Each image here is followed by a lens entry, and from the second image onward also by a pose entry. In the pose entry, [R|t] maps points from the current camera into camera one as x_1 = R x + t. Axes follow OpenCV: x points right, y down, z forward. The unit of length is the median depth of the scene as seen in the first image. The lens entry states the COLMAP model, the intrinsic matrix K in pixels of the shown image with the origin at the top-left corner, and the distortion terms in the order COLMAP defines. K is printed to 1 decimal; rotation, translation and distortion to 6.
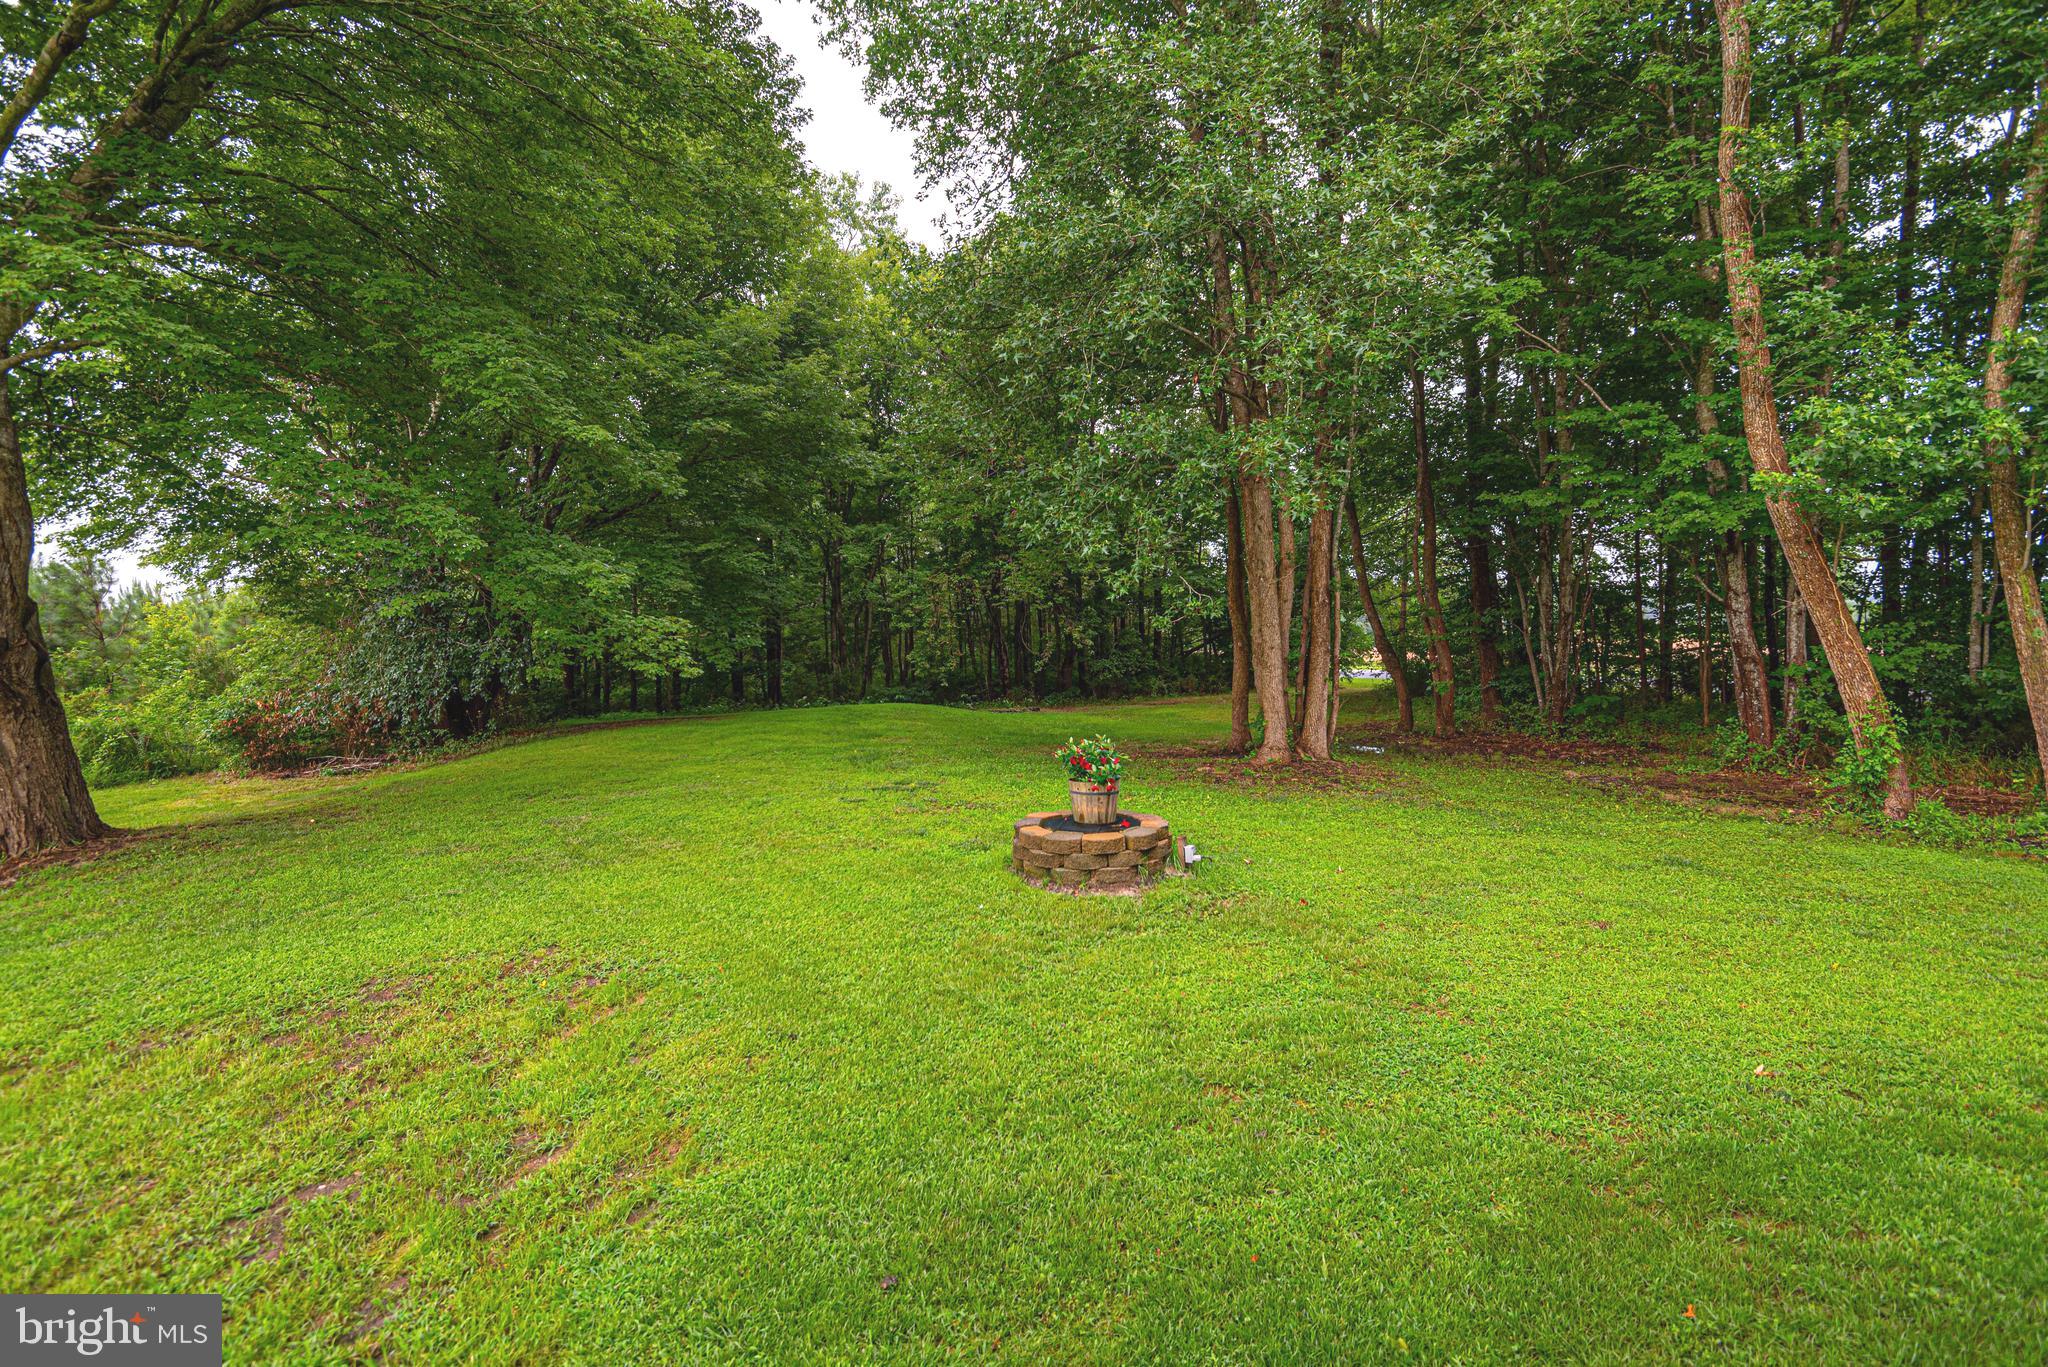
lens RADIAL K [[946.8, 0, 1024.5], [0, 946.8, 668.6], [0, 0, 1]] dist [0.019104, -0.009385]
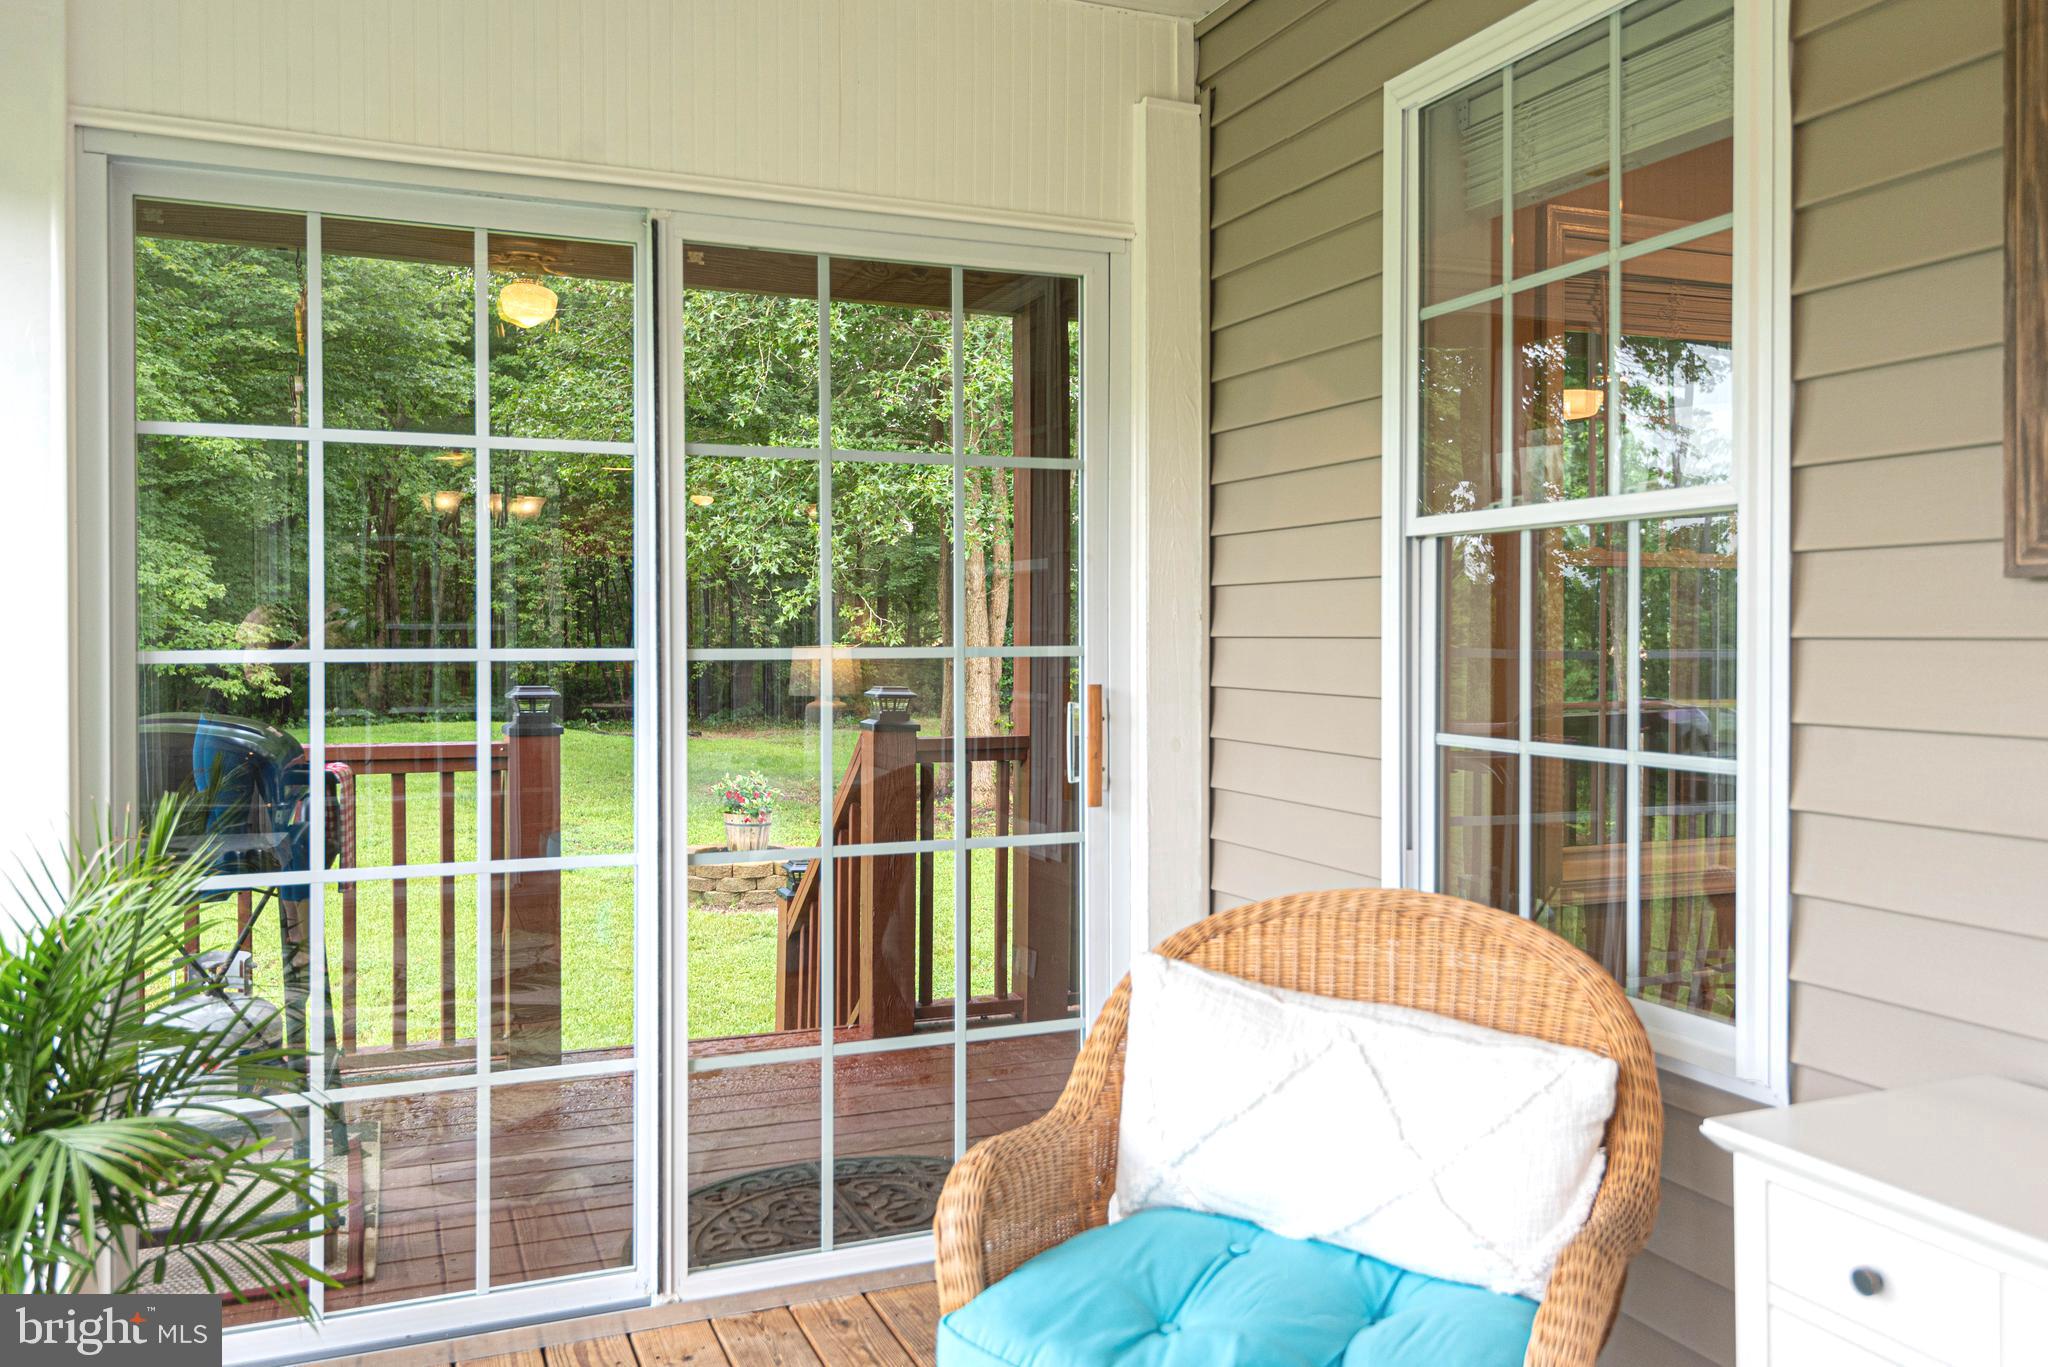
lens RADIAL K [[1579.1, 0, 1024.0], [0, 1579.1, 683.5], [0, 0, 1]] dist [0.005446, 0.002135]
pose [[0.976616, 0.023446, 0.213710, -0.004354], [-0.026396, 0.999591, 0.010962, -0.038227], [-0.213366, -0.016347, 0.976836, -0.542870]]
